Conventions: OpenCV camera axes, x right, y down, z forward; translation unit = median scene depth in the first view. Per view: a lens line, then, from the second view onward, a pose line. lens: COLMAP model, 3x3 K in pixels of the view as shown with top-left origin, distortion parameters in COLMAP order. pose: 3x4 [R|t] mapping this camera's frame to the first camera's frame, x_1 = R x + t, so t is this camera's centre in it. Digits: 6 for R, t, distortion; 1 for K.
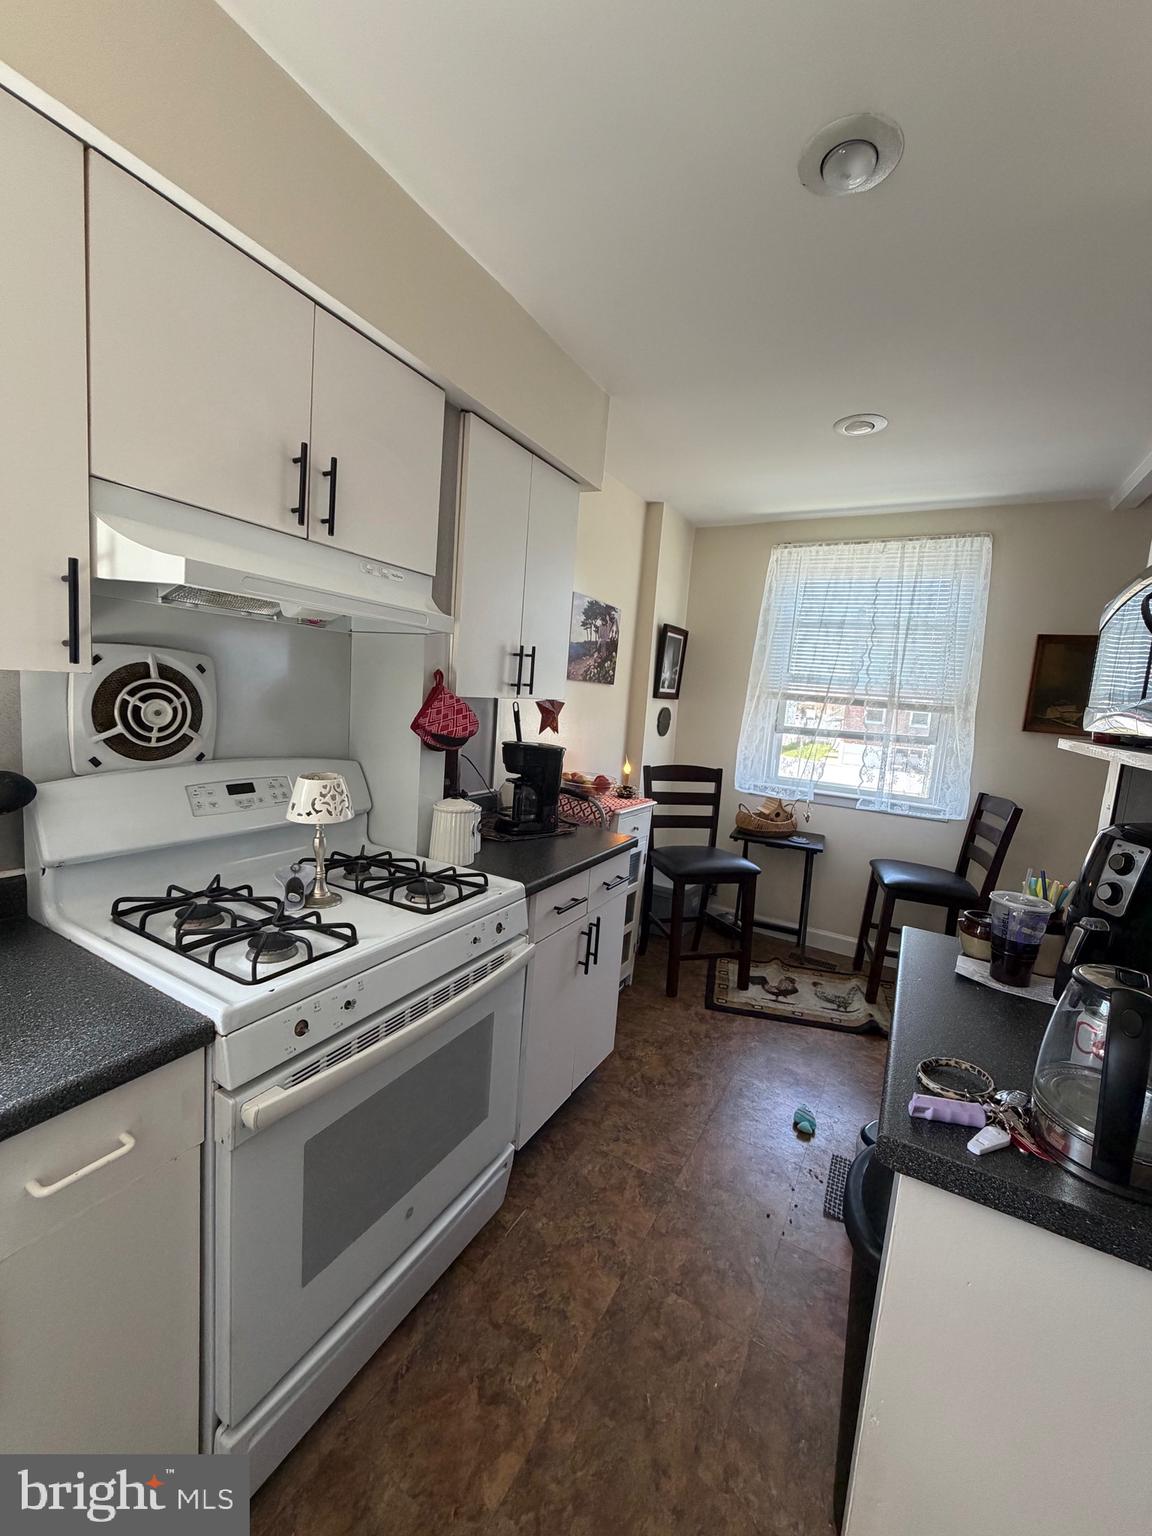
lens RADIAL K [[614.4, 0, 576.0], [0, 614.4, 768.0], [0, 0, 1]] dist [-0.000086, 0.000162]
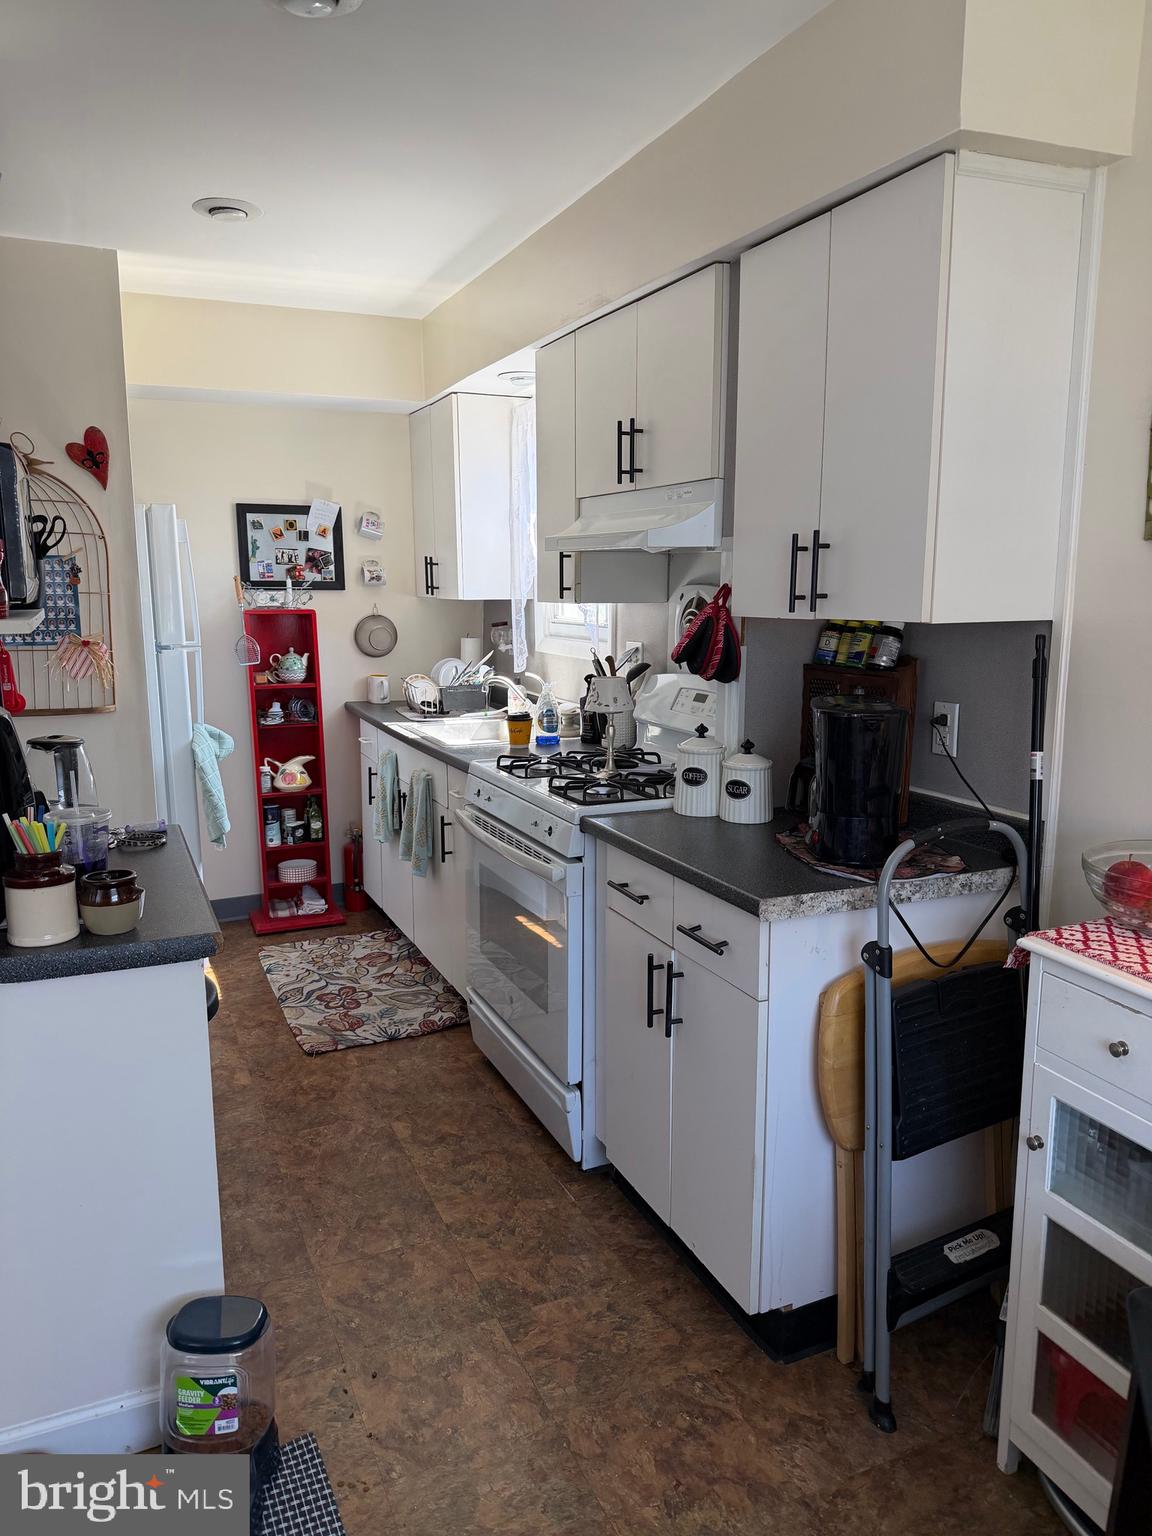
lens RADIAL K [[1096.6, 0, 576.0], [0, 1096.6, 768.0], [0, 0, 1]] dist [0.002803, 0.000130]
pose [[-0.594853, 0.065651, -0.801149, 1.106890], [-0.140714, 0.972765, 0.184194, -0.158340], [0.791423, 0.222301, -0.569414, 1.731427]]
